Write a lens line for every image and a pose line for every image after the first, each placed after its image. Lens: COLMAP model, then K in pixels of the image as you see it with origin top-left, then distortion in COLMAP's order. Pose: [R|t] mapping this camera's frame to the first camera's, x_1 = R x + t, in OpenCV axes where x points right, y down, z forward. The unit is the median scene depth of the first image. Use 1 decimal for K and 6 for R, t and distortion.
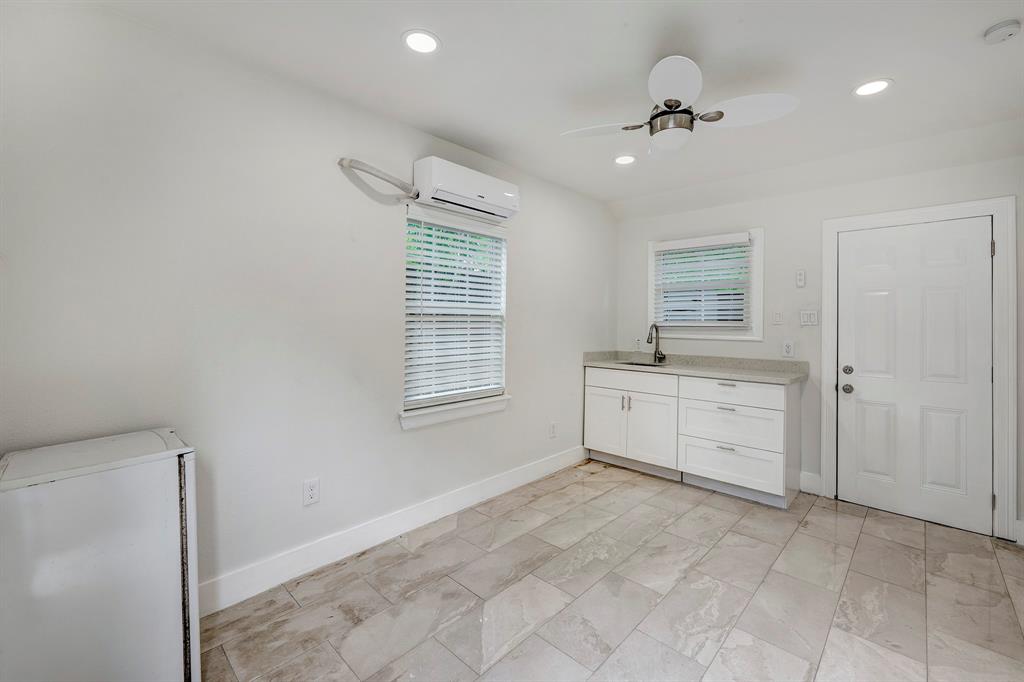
lens RADIAL K [[410.4, 0, 513.9], [0, 410.4, 336.9], [0, 0, 1]] dist [-0.006452, -0.000084]
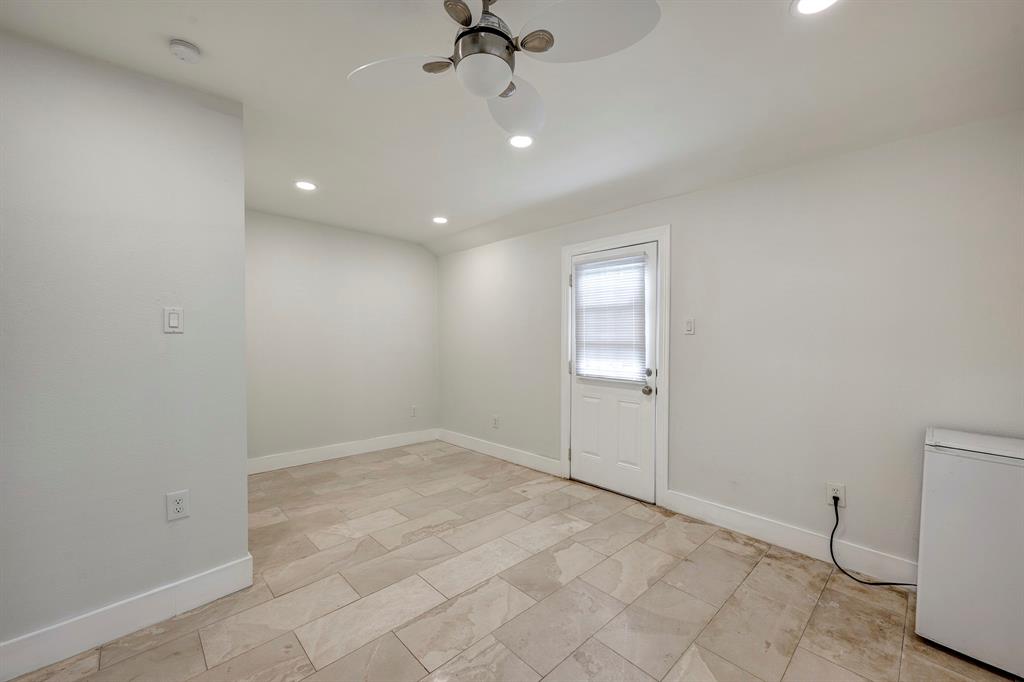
lens RADIAL K [[410.4, 0, 510.2], [0, 410.4, 339.8], [0, 0, 1]] dist [-0.006452, -0.000084]
pose [[-0.999812, -0.007197, 0.018020, 0.382820], [-0.006820, 0.999759, 0.020877, -0.022598], [-0.018166, 0.020750, -0.999620, 1.995202]]
